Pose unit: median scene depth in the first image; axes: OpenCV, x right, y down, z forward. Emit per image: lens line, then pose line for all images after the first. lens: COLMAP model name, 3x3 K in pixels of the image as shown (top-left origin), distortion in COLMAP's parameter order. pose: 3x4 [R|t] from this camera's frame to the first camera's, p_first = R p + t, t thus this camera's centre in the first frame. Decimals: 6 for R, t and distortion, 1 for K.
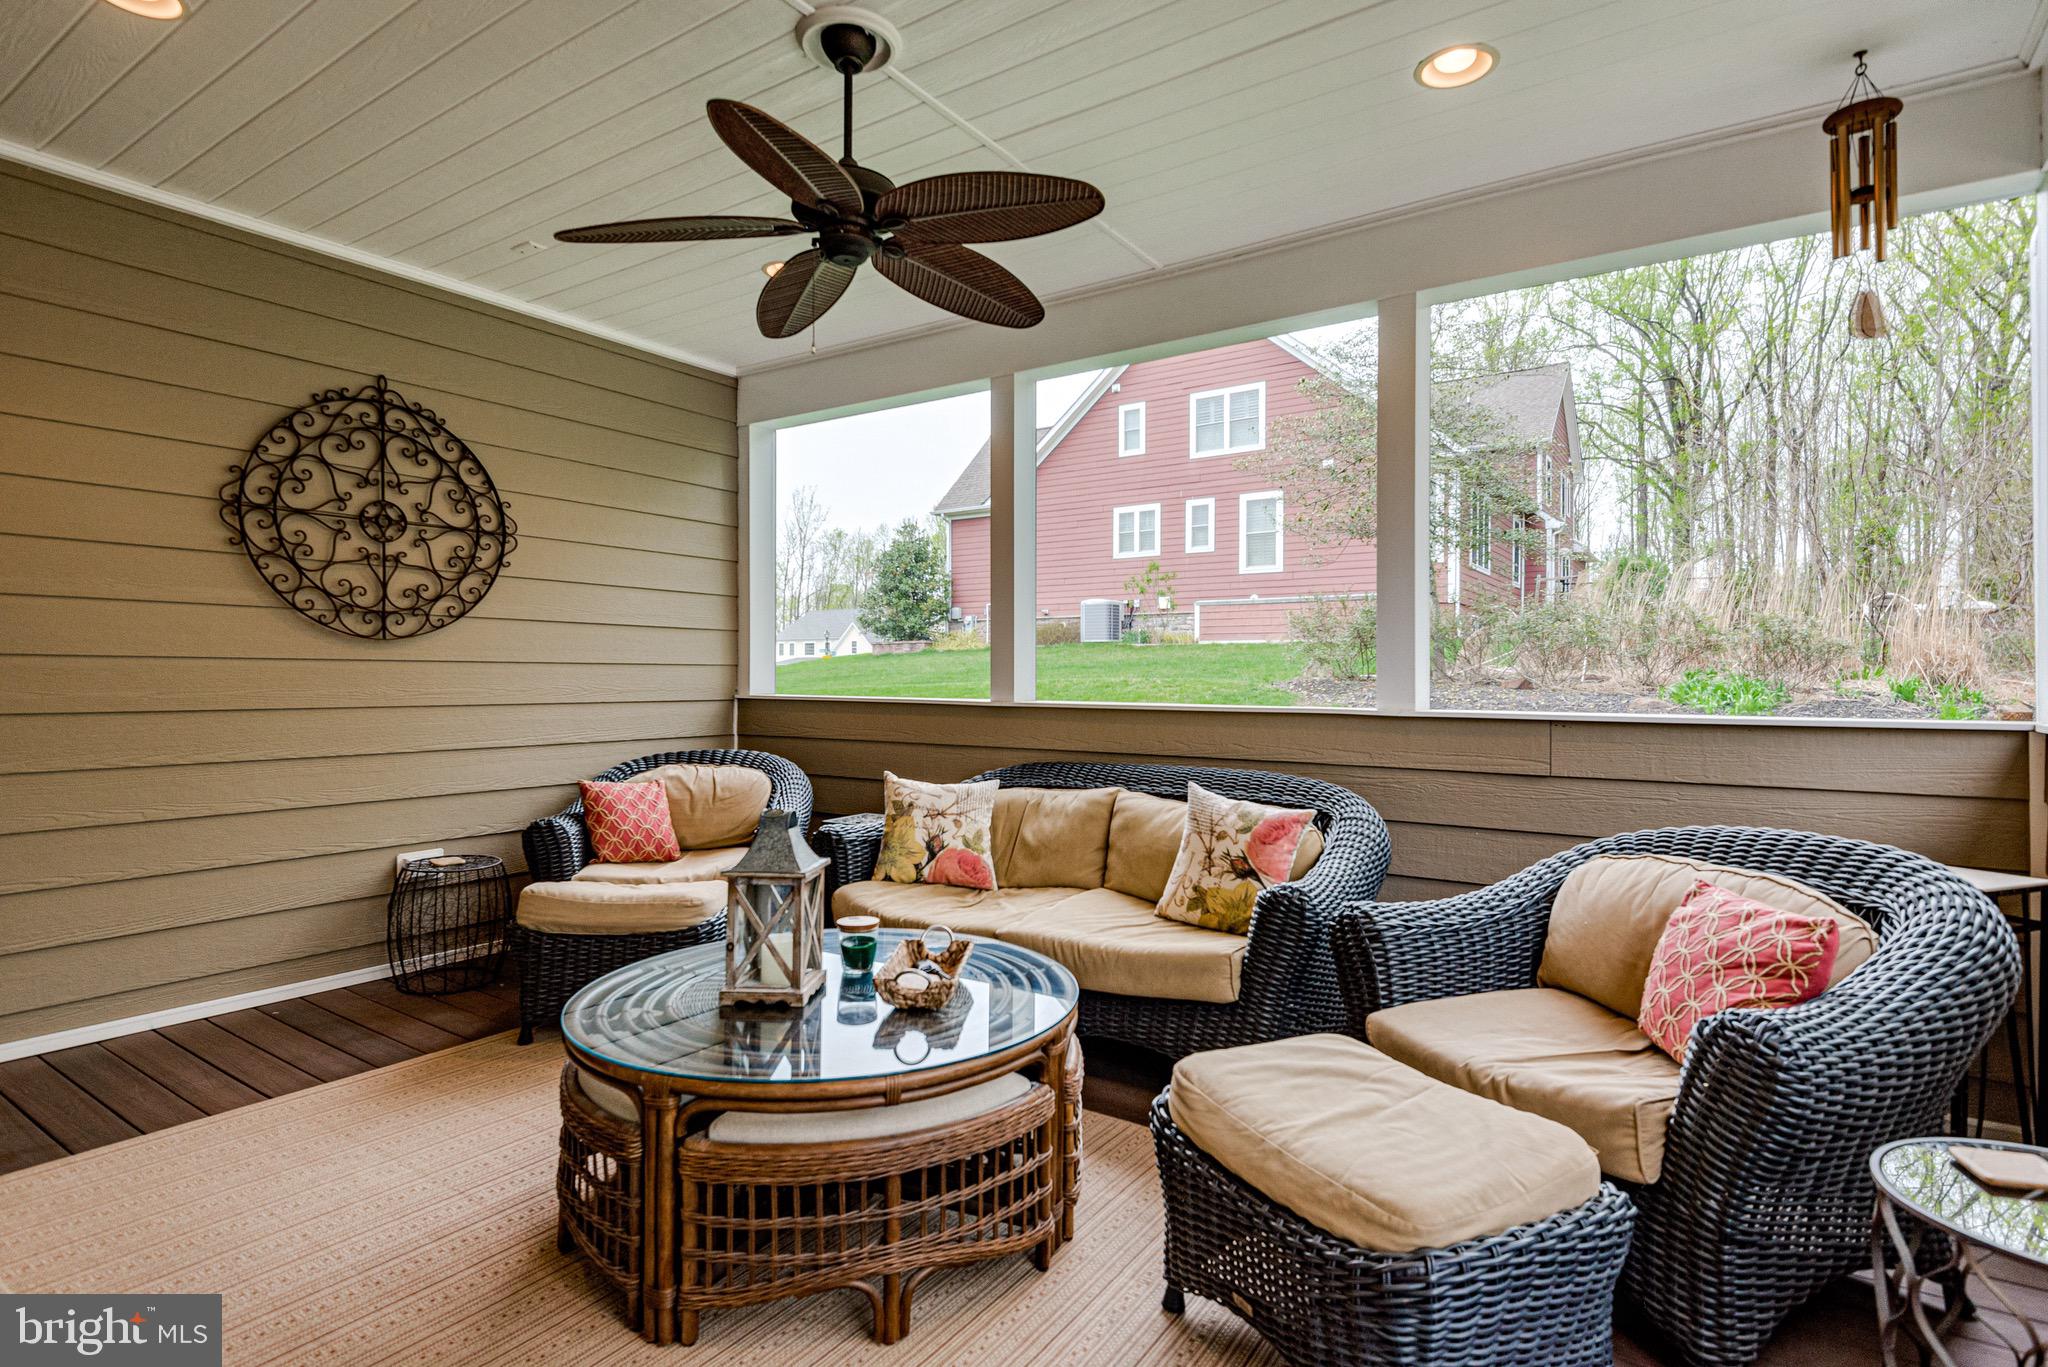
lens RADIAL K [[1033.9, 0, 1017.2], [0, 1033.9, 686.7], [0, 0, 1]] dist [0.006285, 0.000580]
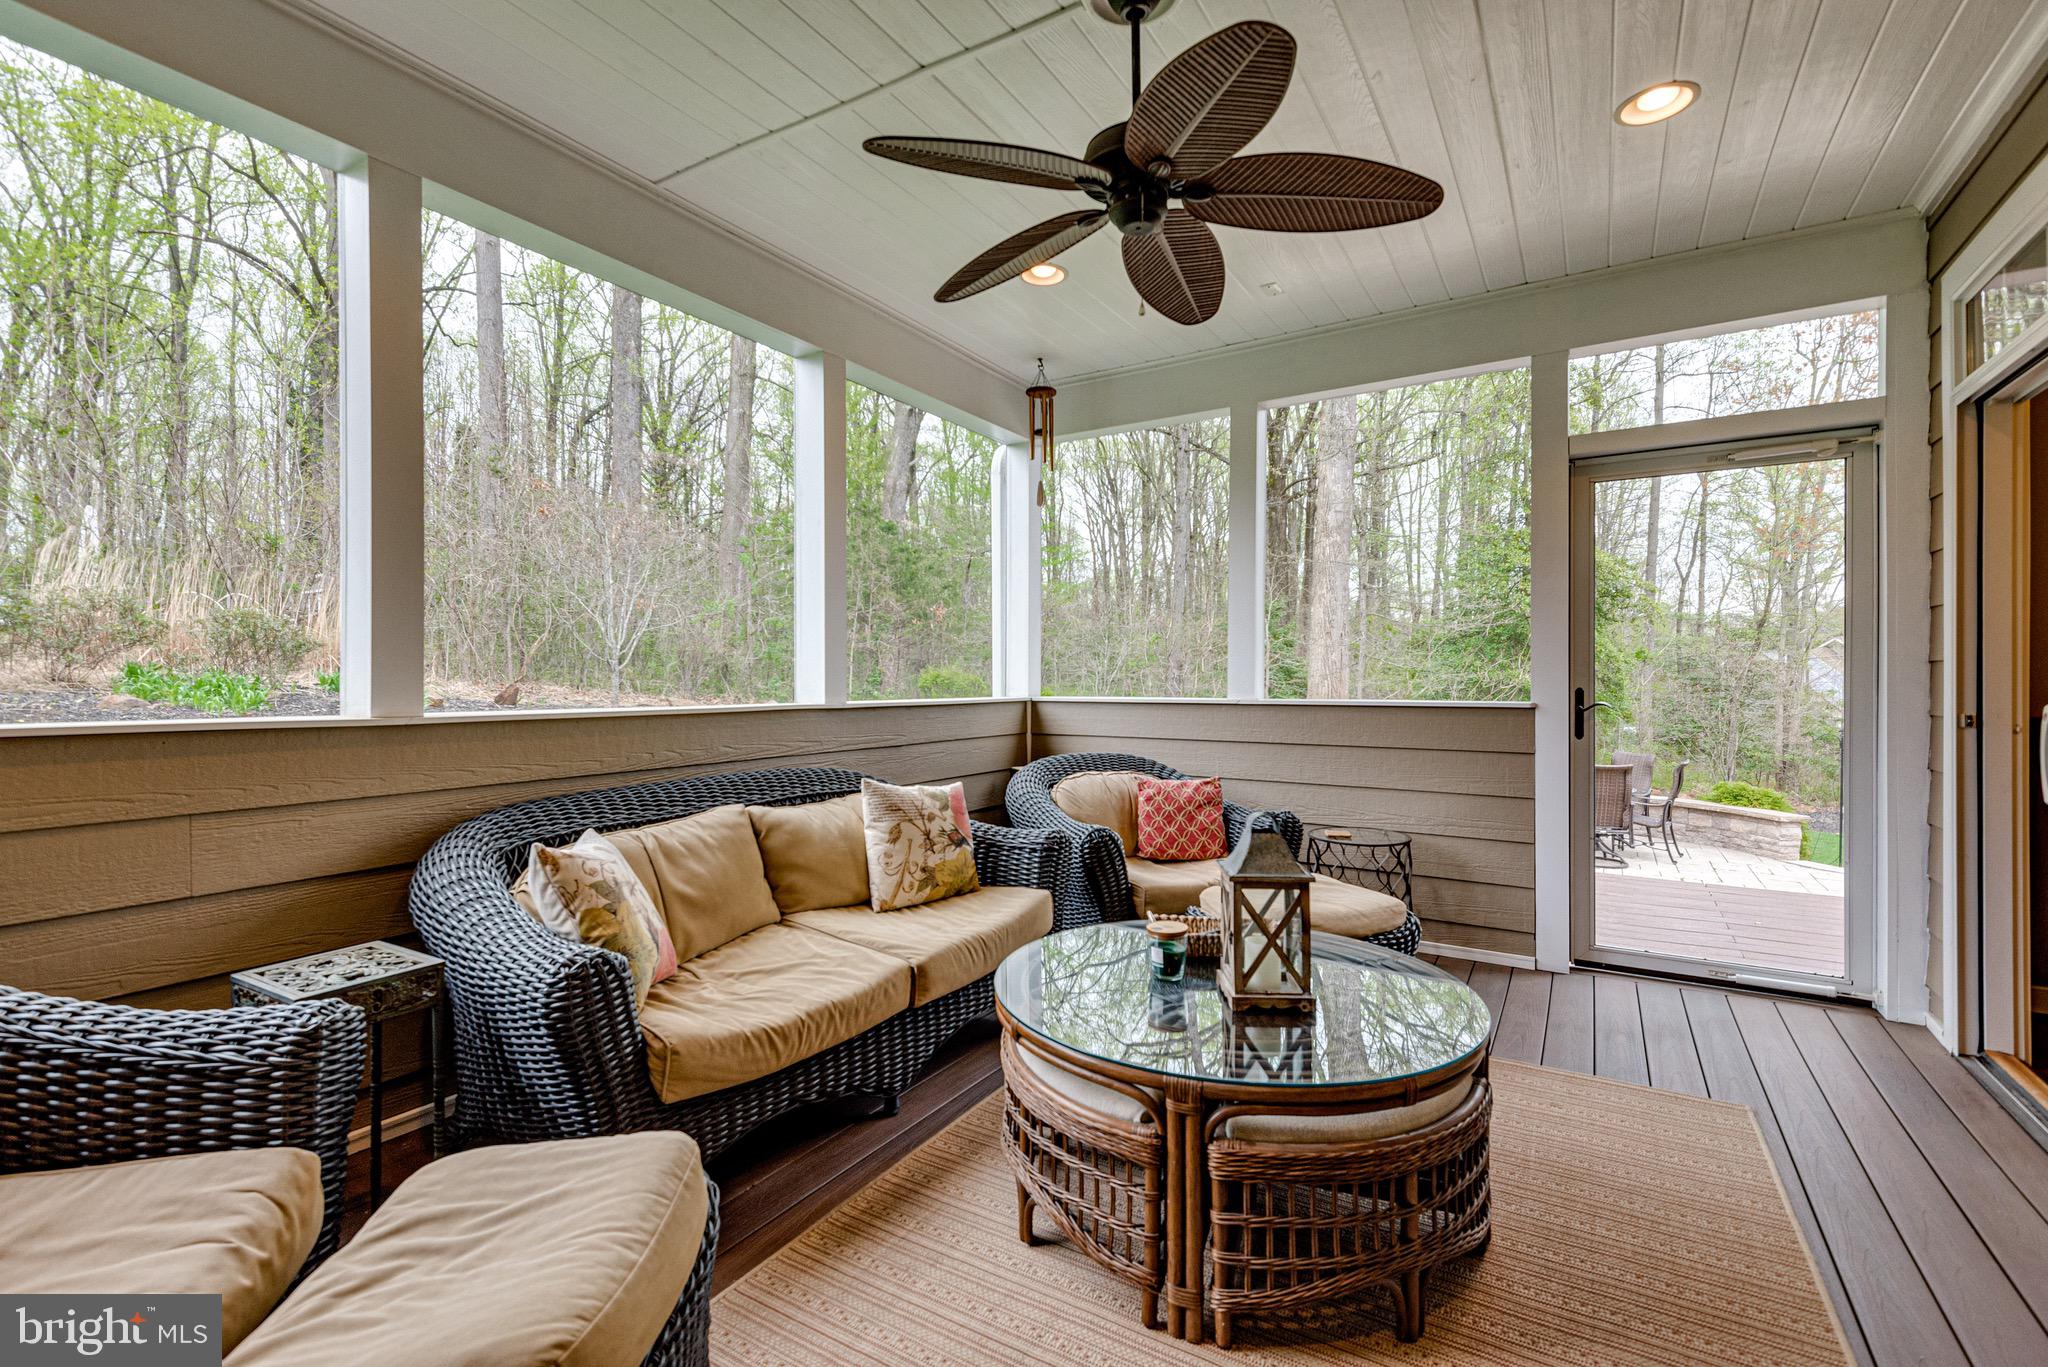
lens RADIAL K [[929.4, 0, 1024.3], [0, 929.4, 682.9], [0, 0, 1]] dist [0.031420, -0.014557]
pose [[-0.055800, -0.001031, 0.998441, -0.819491], [0.001419, 0.999998, 0.001112, -0.003064], [-0.998441, 0.001479, -0.055798, 0.952620]]
